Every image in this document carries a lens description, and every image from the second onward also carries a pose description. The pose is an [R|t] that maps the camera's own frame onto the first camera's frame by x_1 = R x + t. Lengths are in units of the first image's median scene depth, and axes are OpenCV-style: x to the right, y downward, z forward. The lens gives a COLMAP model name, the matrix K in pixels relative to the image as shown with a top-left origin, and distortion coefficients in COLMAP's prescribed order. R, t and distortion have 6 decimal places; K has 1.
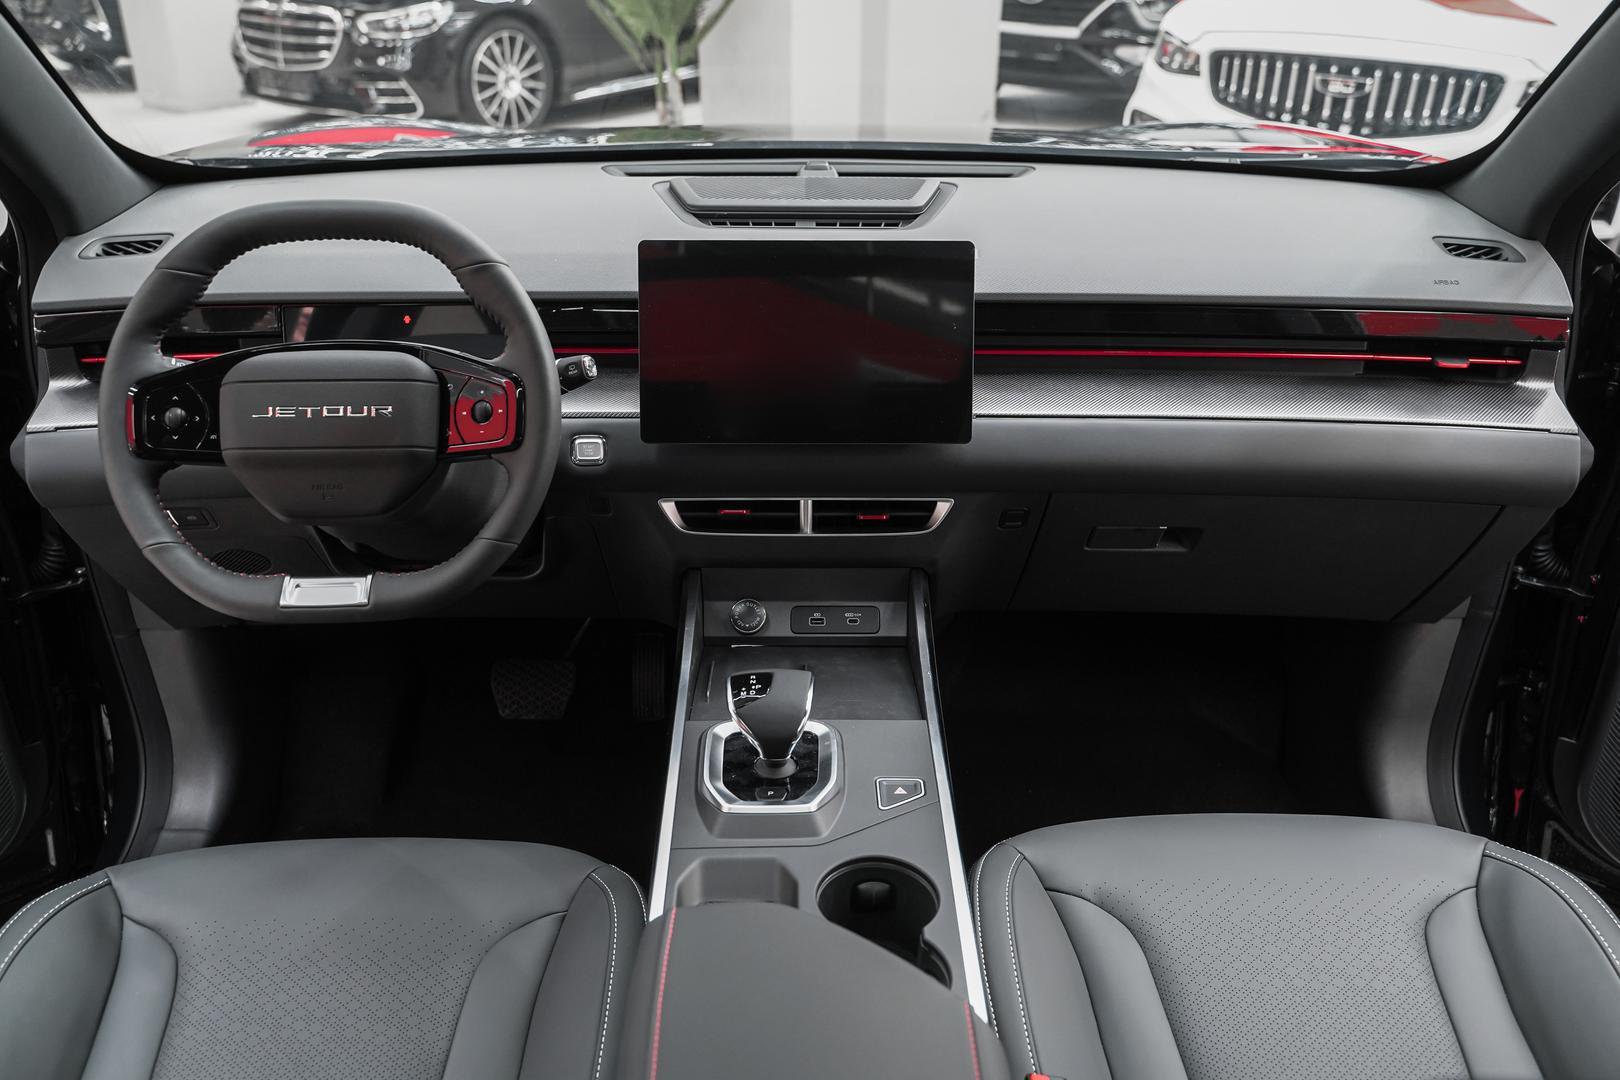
lens RADIAL K [[1424.2, 0, 897.8], [0, 1424.2, 538.5], [0, 0, 1]] dist [-0.005853, 0.012938]
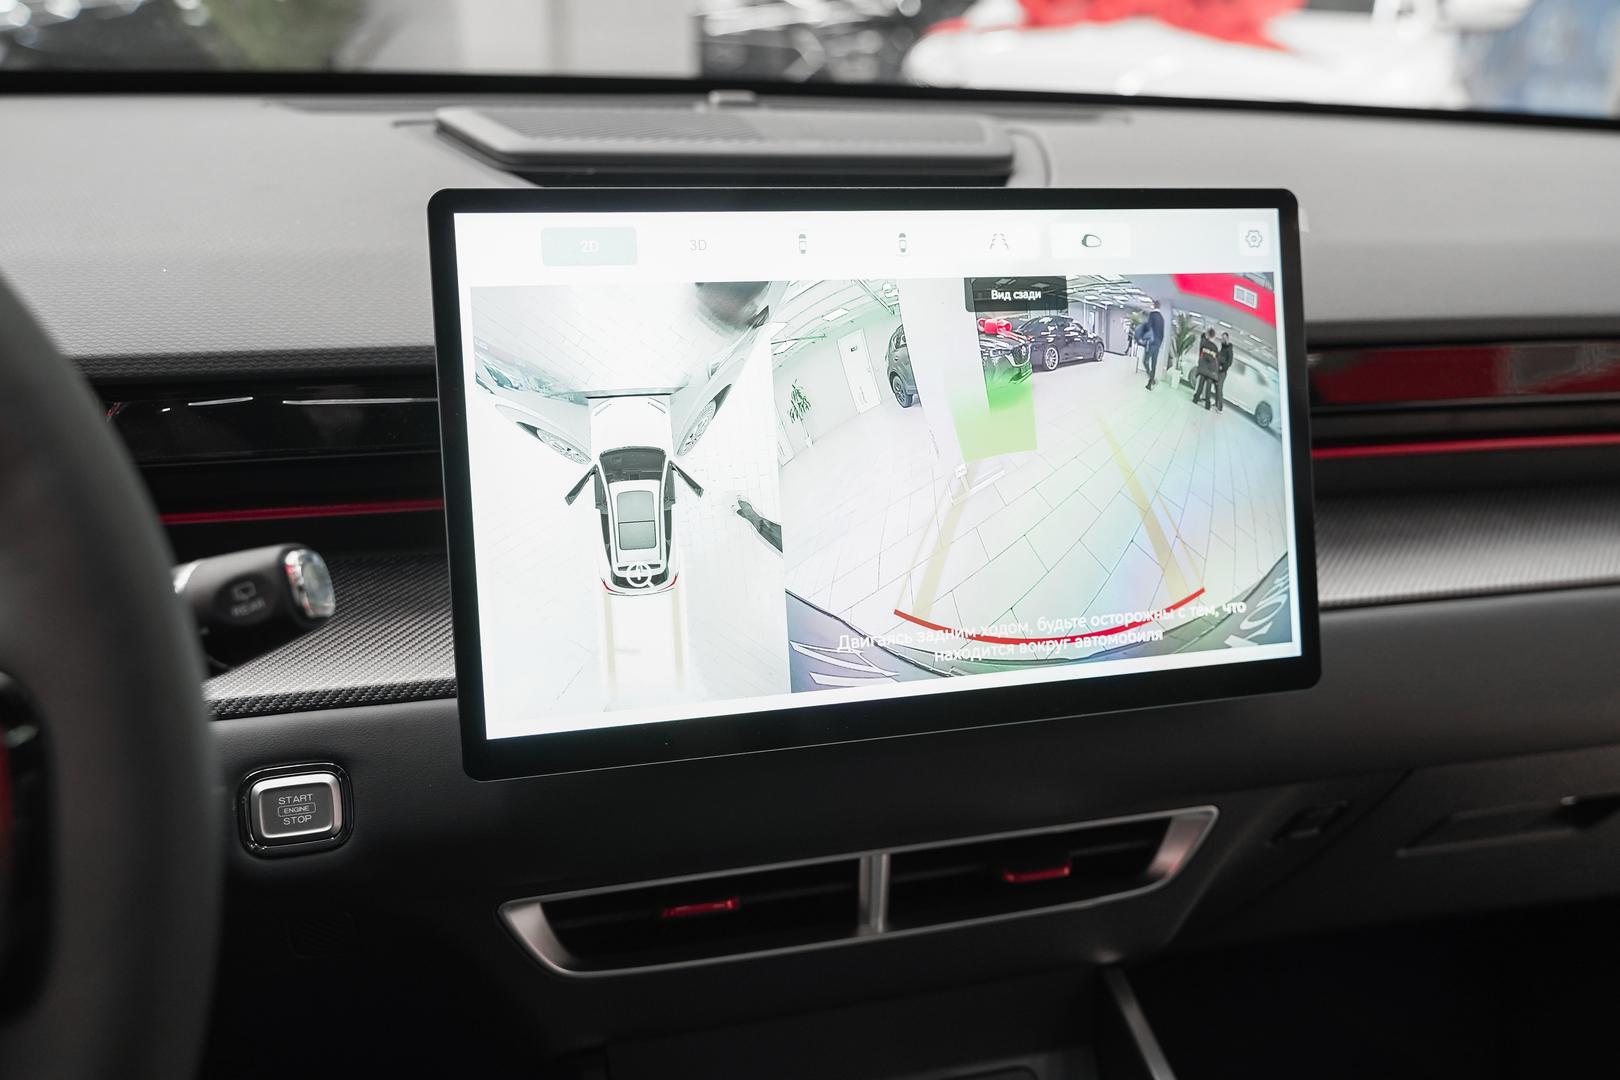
lens RADIAL K [[1424.2, 0, 897.8], [0, 1424.2, 538.5], [0, 0, 1]] dist [-0.005853, 0.012938]
pose [[0.968507, -0.066663, 0.239895, -0.151290], [0.083138, 0.994777, -0.059213, -0.092467], [-0.234695, 0.077293, 0.968991, 0.615343]]
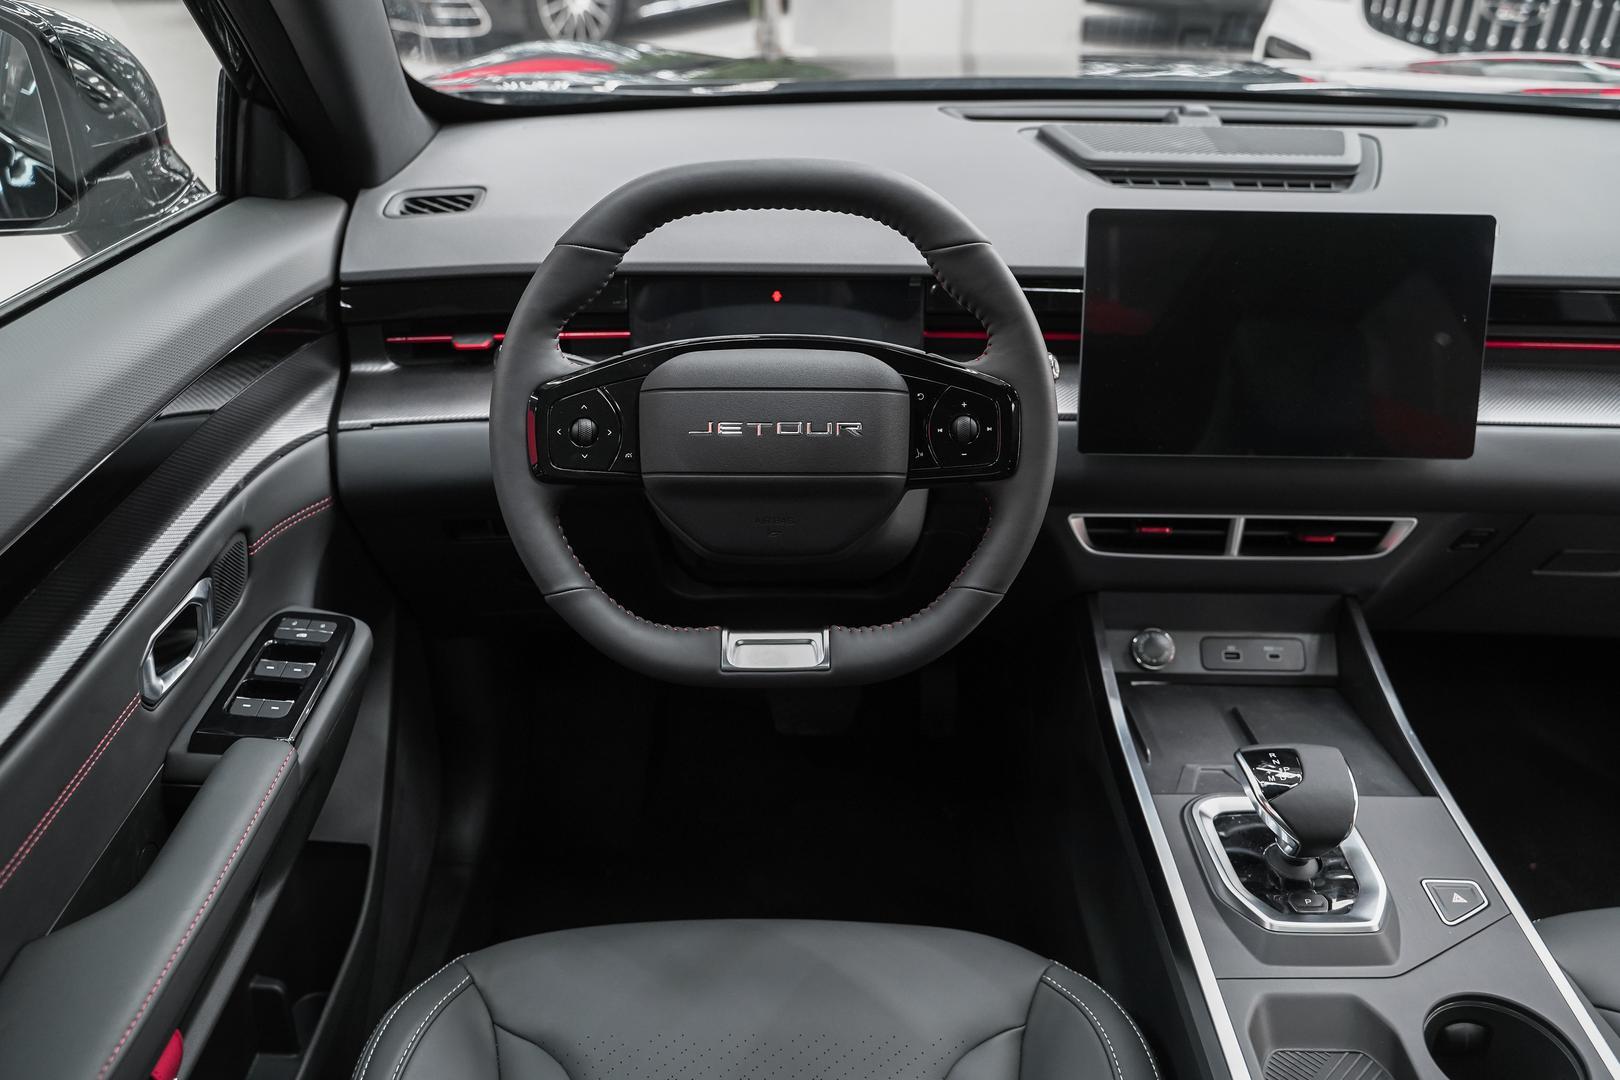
lens RADIAL K [[1424.2, 0, 897.8], [0, 1424.2, 538.5], [0, 0, 1]] dist [-0.005853, 0.012938]
pose [[0.999875, 0.014803, -0.005468, -0.265990], [-0.014495, 0.998512, 0.052567, -0.056761], [0.006238, -0.052482, 0.998602, 0.158265]]
